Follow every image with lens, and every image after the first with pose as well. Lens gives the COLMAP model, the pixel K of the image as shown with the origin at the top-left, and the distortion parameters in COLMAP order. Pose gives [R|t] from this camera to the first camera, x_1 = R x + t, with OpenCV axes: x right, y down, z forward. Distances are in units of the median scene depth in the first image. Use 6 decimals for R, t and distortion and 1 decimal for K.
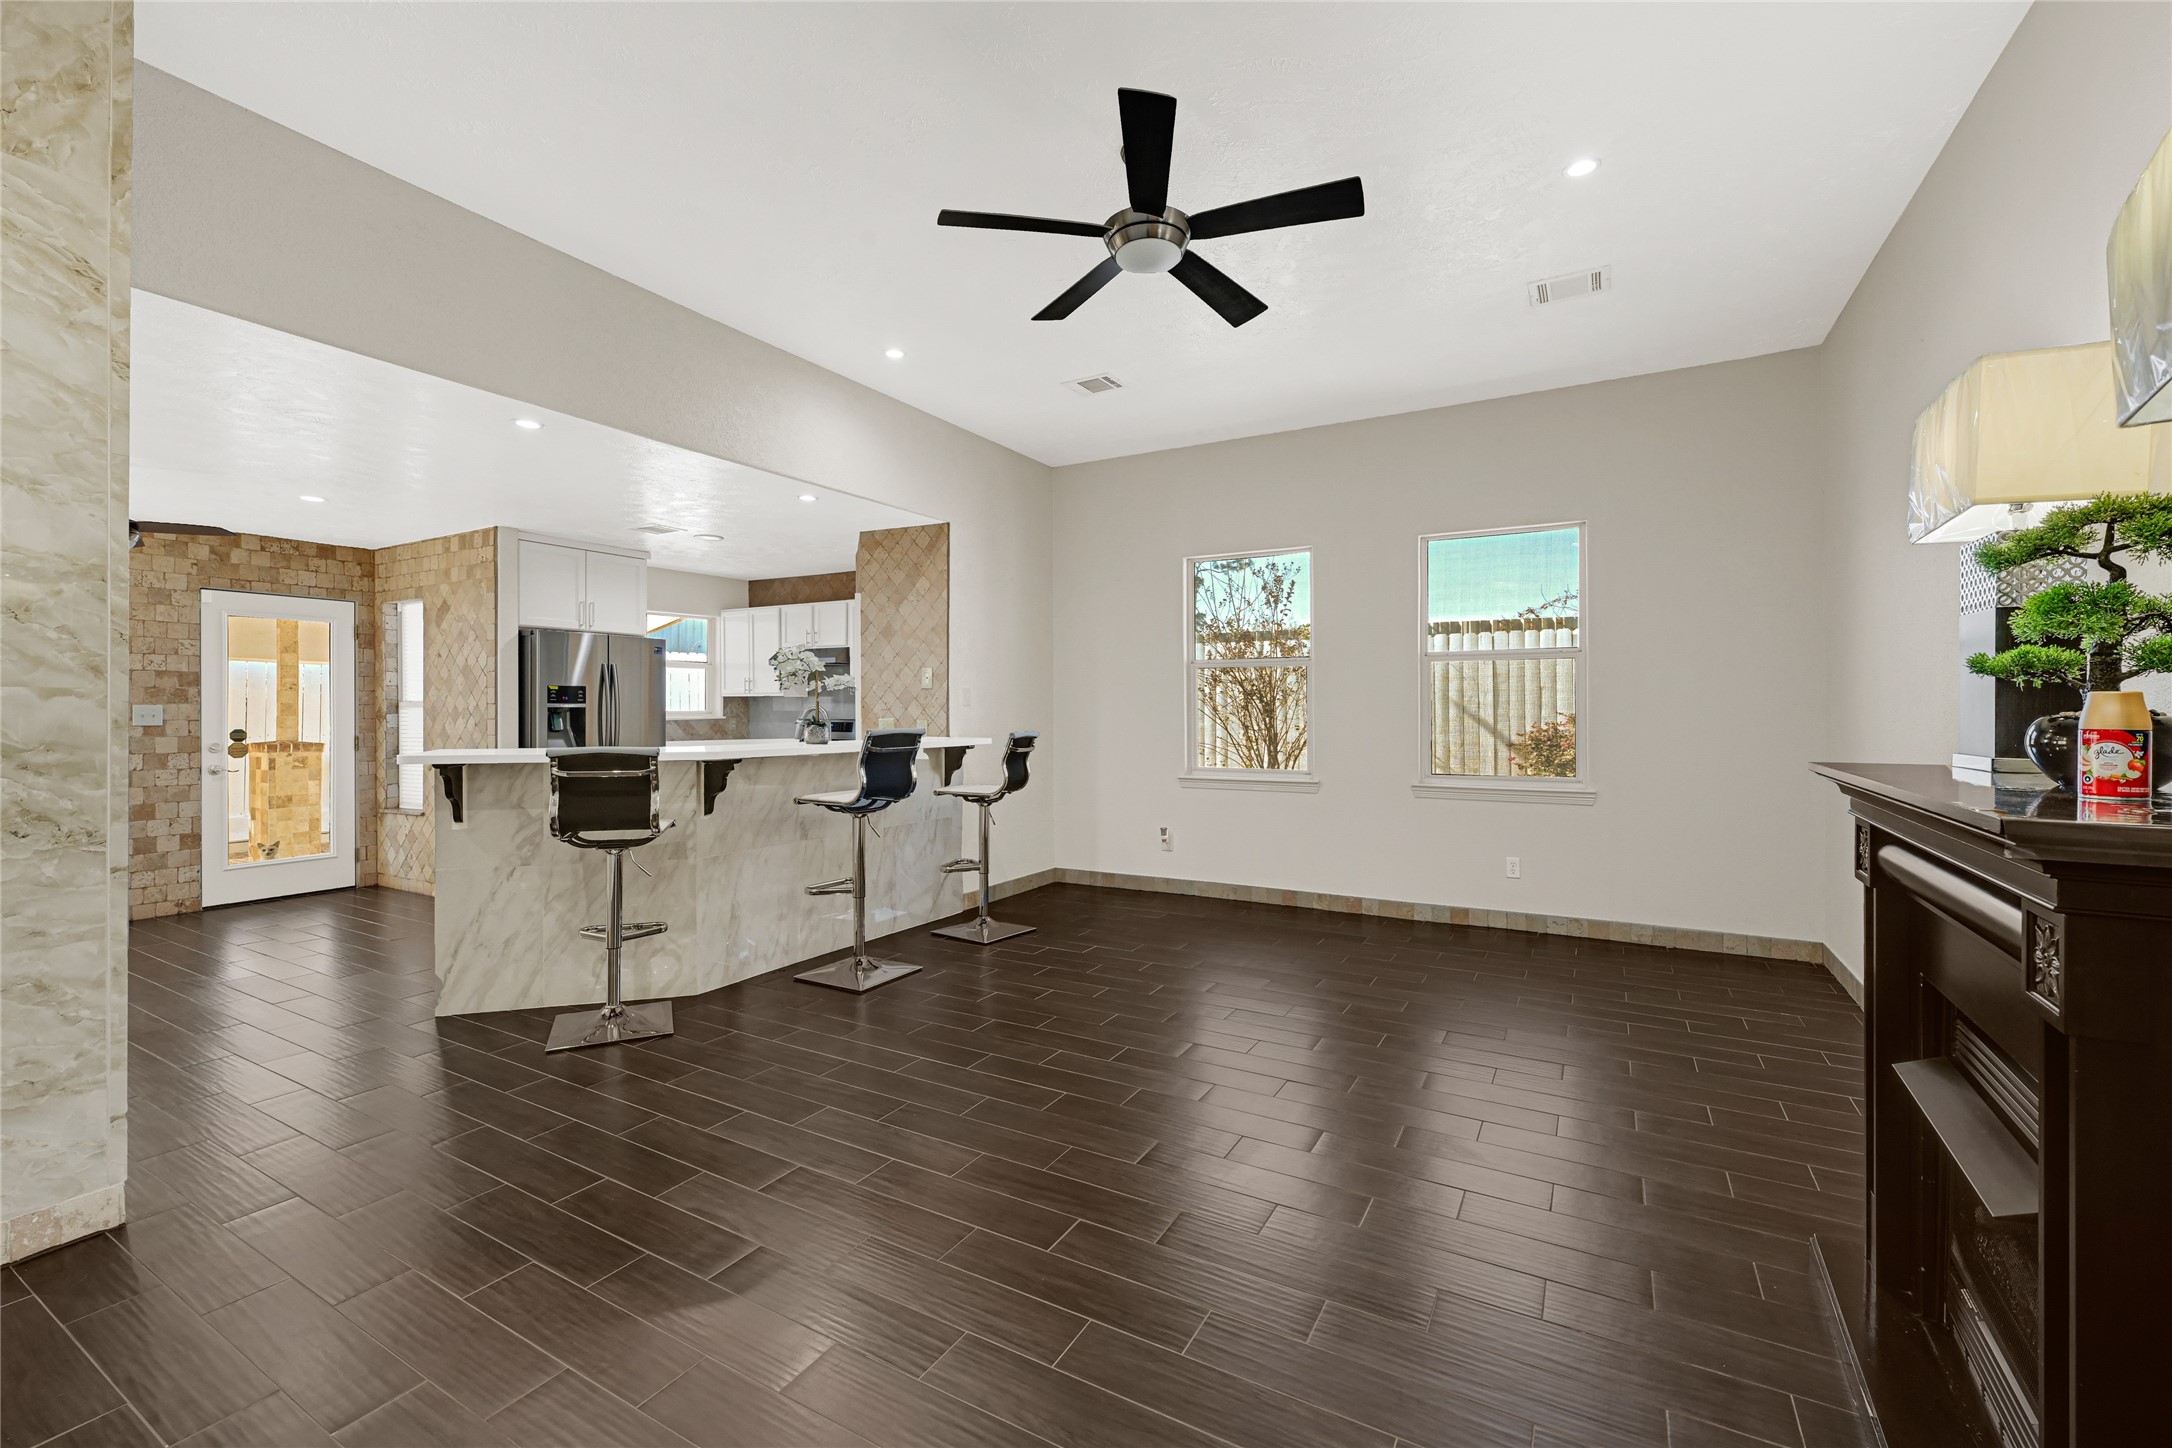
lens RADIAL K [[898.4, 0, 1089.4], [0, 898.4, 708.8], [0, 0, 1]] dist [0.000370, -0.000222]
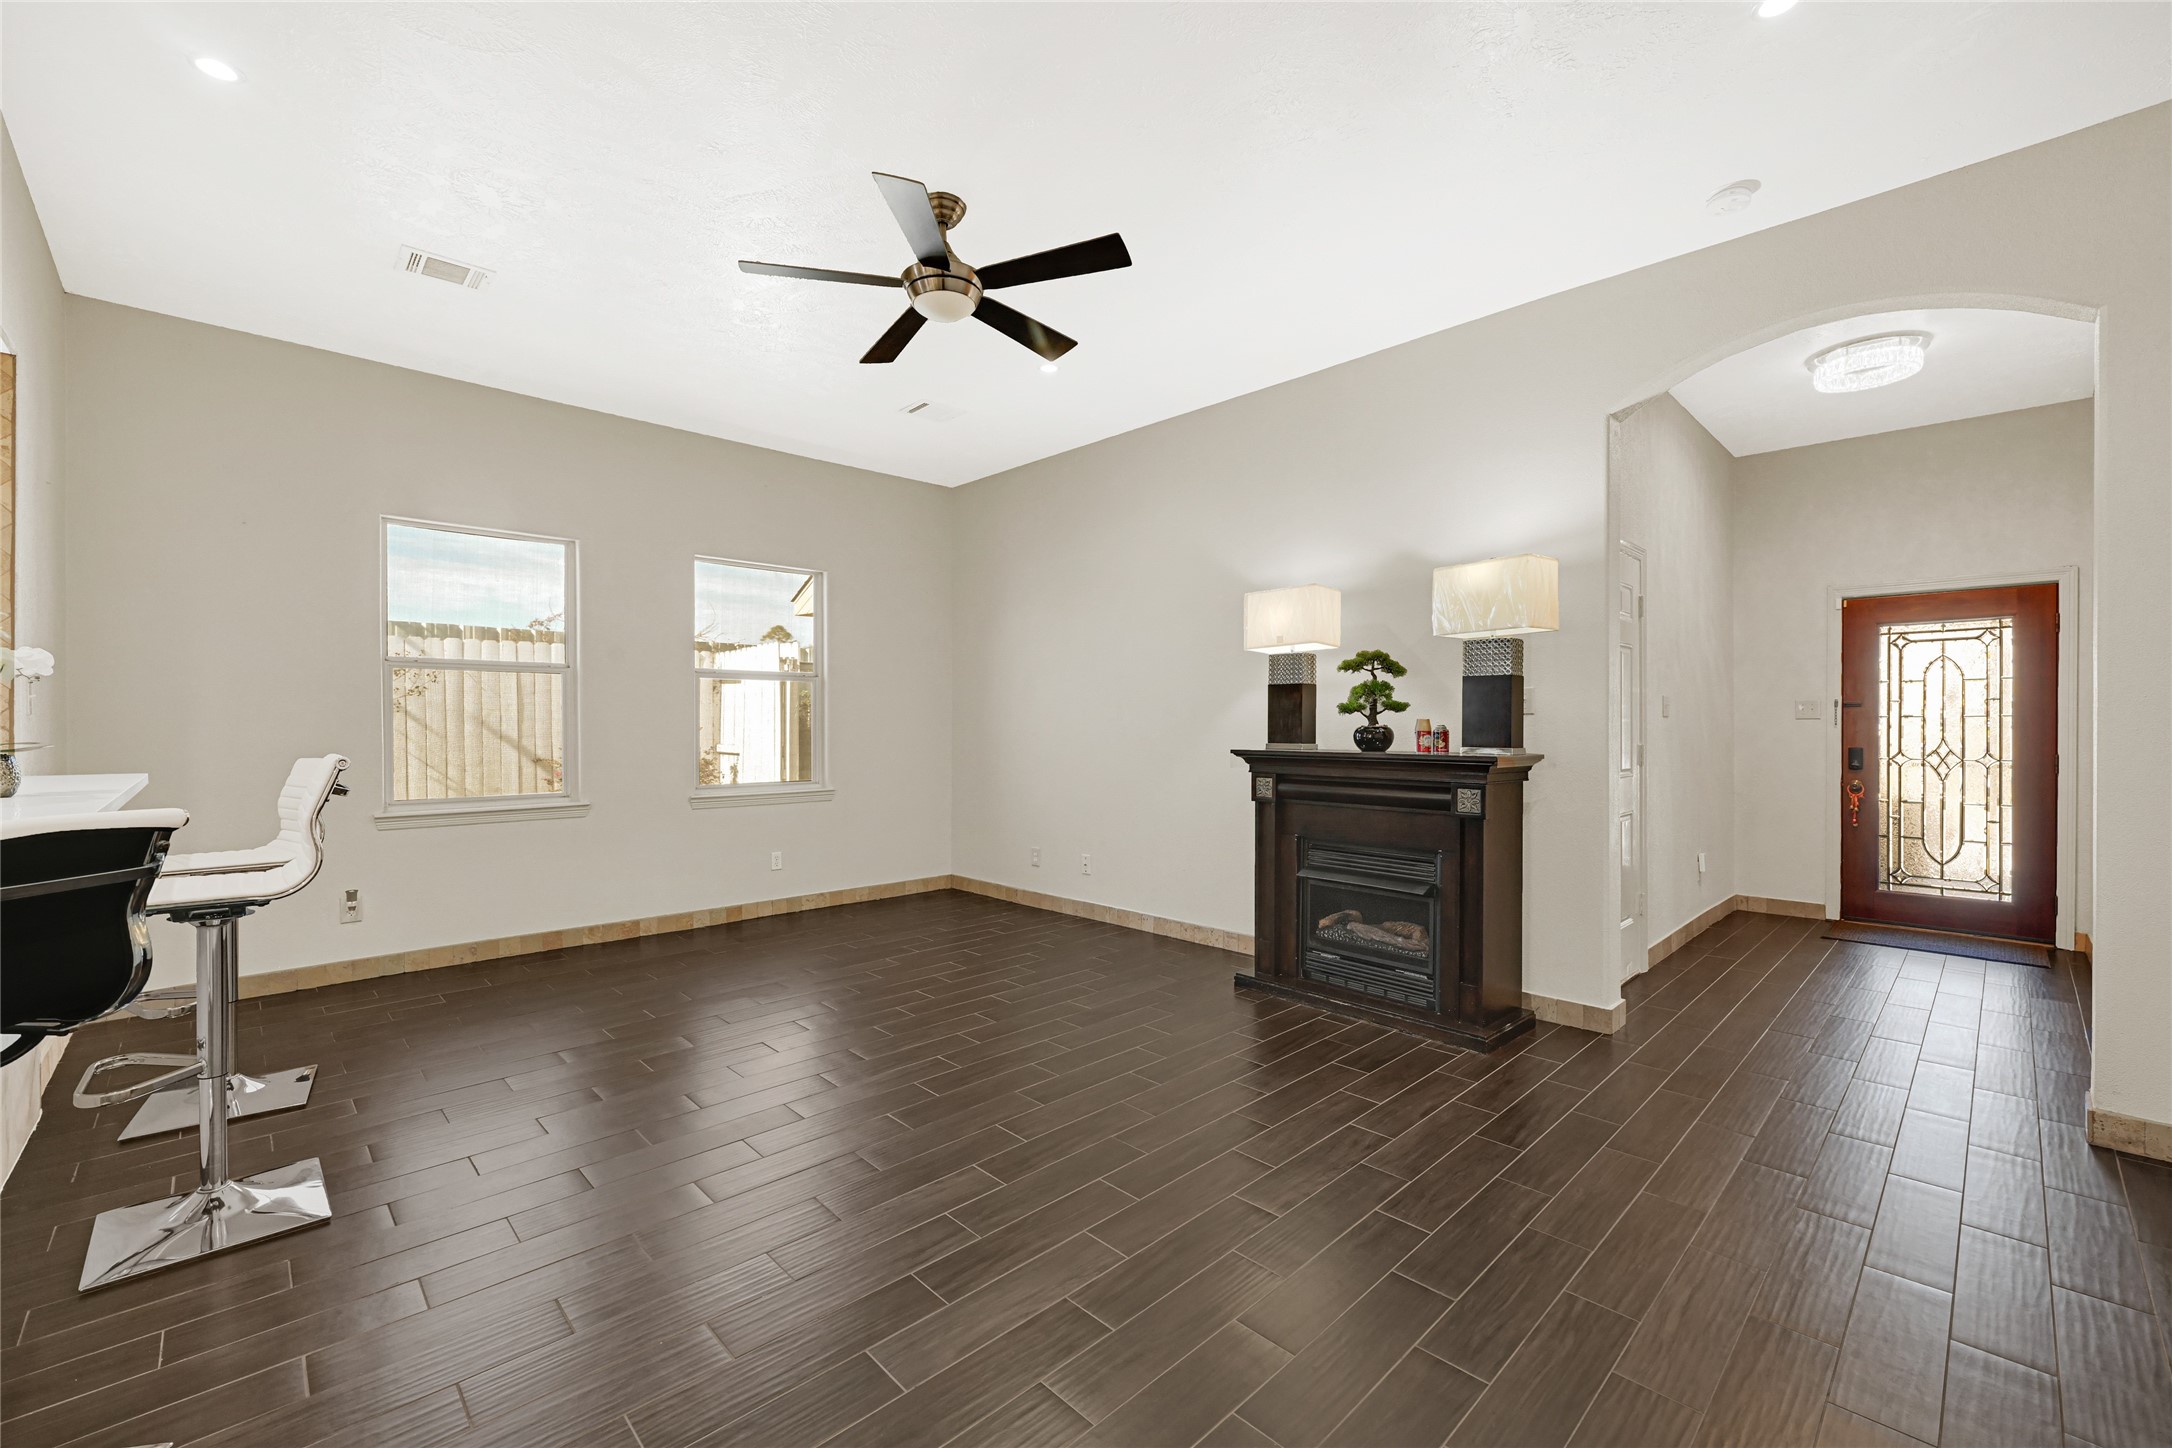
lens RADIAL K [[898.4, 0, 1075.0], [0, 898.4, 731.9], [0, 0, 1]] dist [0.000370, -0.000222]
pose [[0.284502, -0.007441, 0.958647, -0.490557], [-0.001571, 0.999965, 0.008229, 0.000725], [-0.958674, -0.003847, 0.284480, 0.284848]]
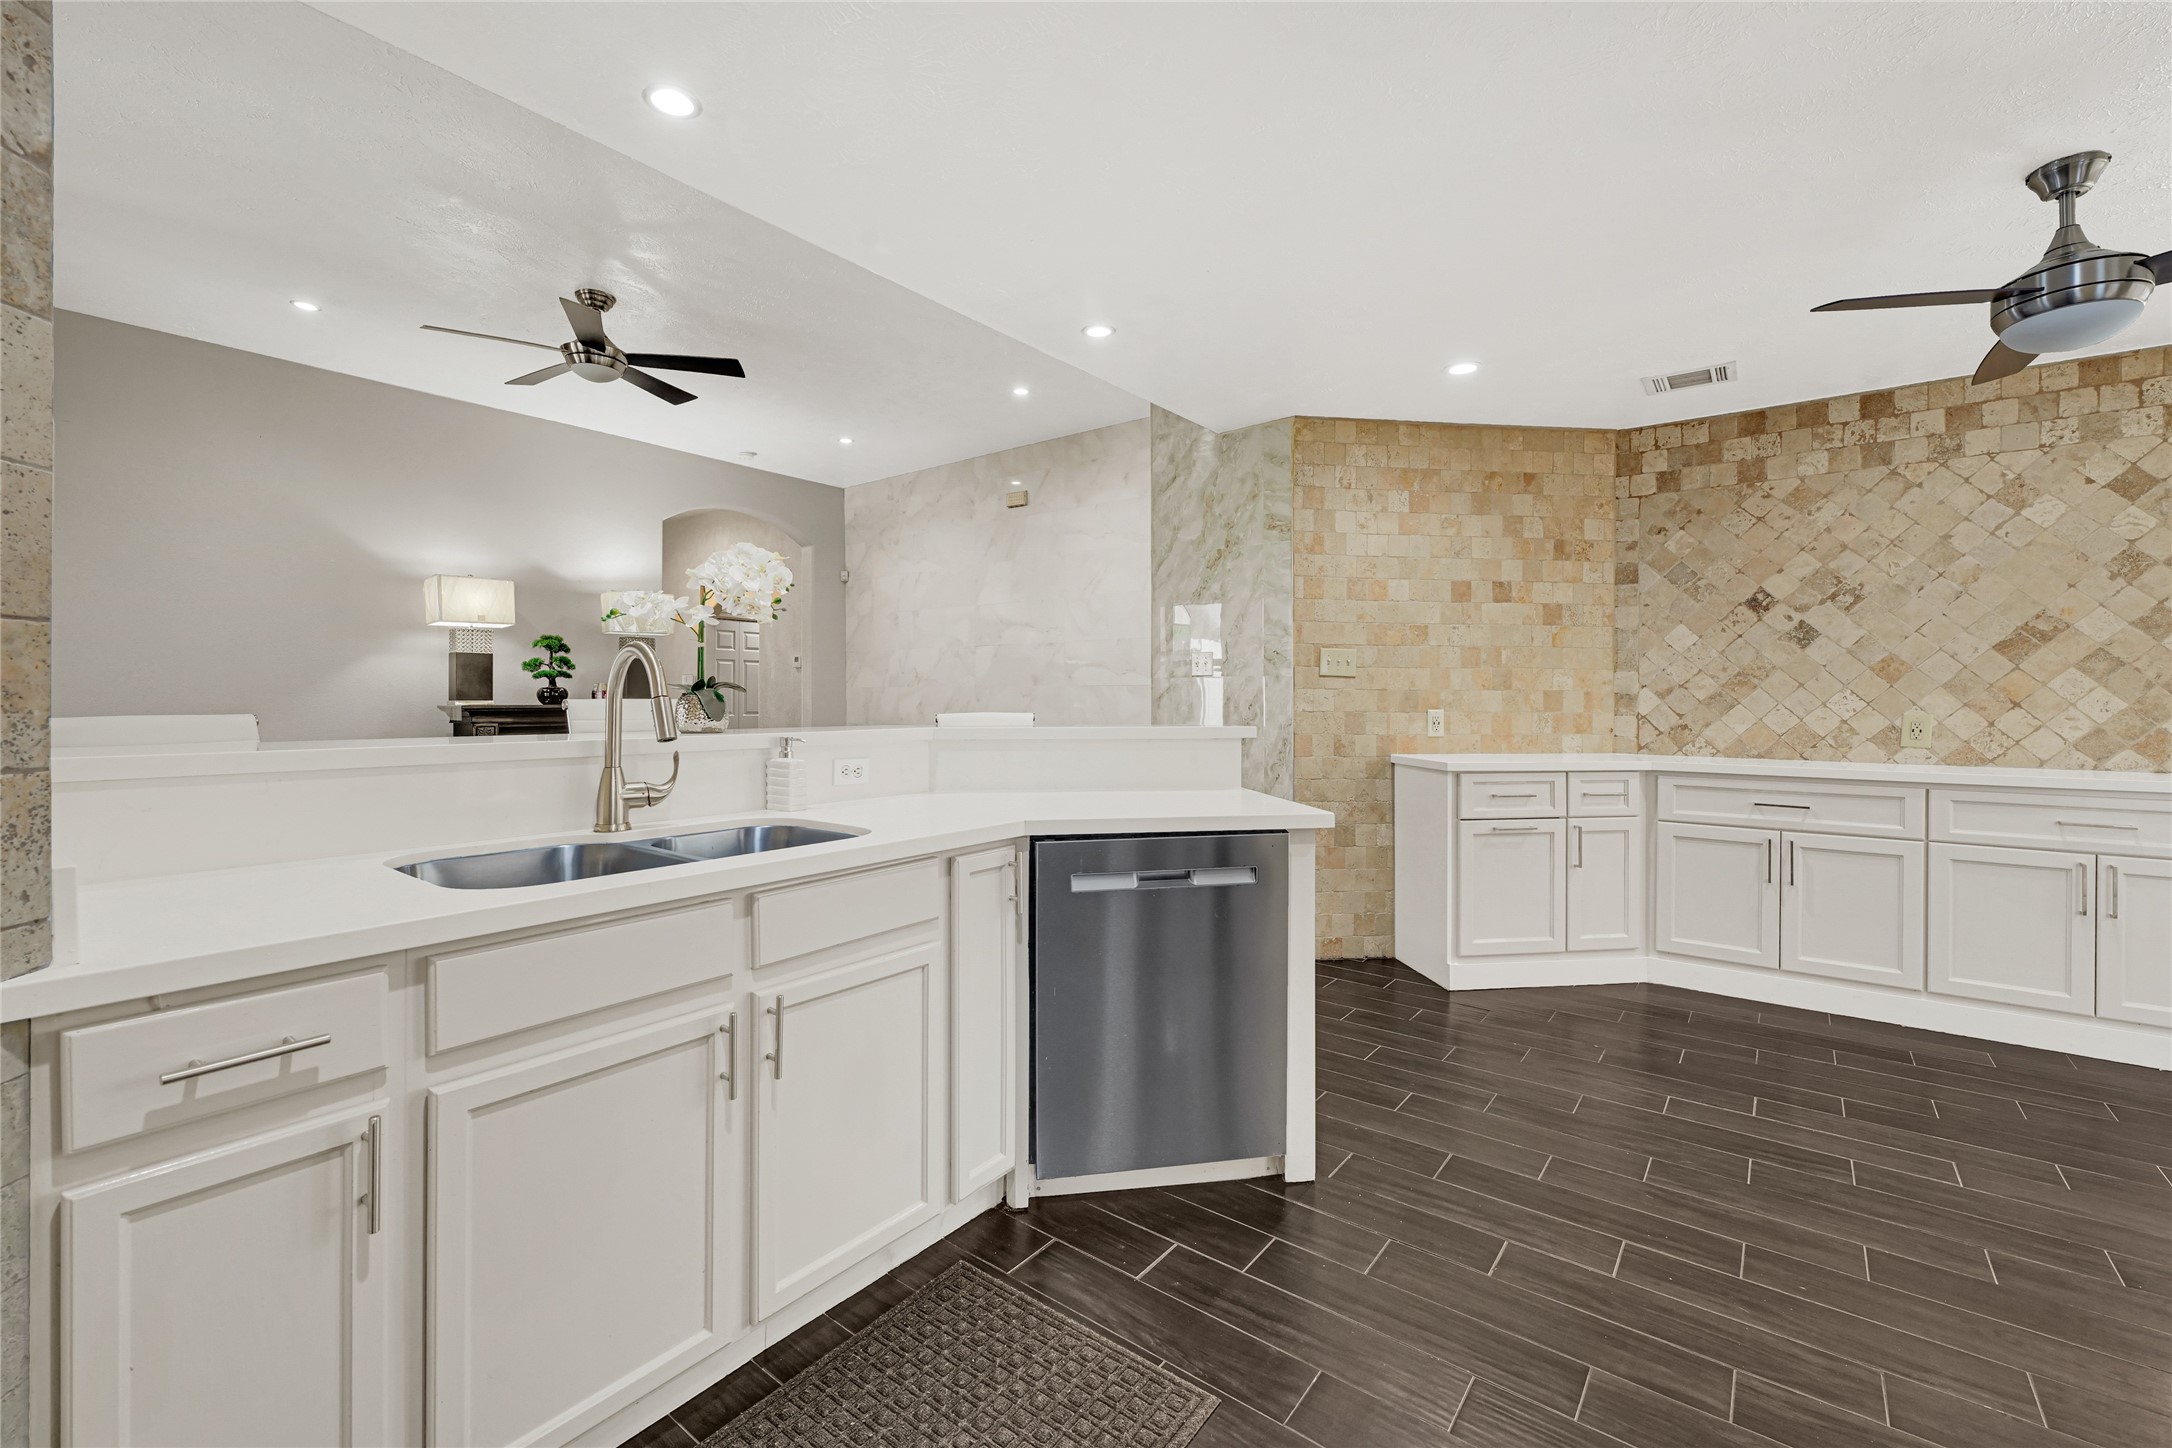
lens RADIAL K [[898.4, 0, 1075.2], [0, 898.4, 696.2], [0, 0, 1]] dist [0.000370, -0.000222]
pose [[-0.989224, 0.000263, 0.146413, -0.519287], [-0.000514, 0.999986, -0.005268, 0.018784], [-0.146412, -0.005287, -0.989210, 1.289960]]
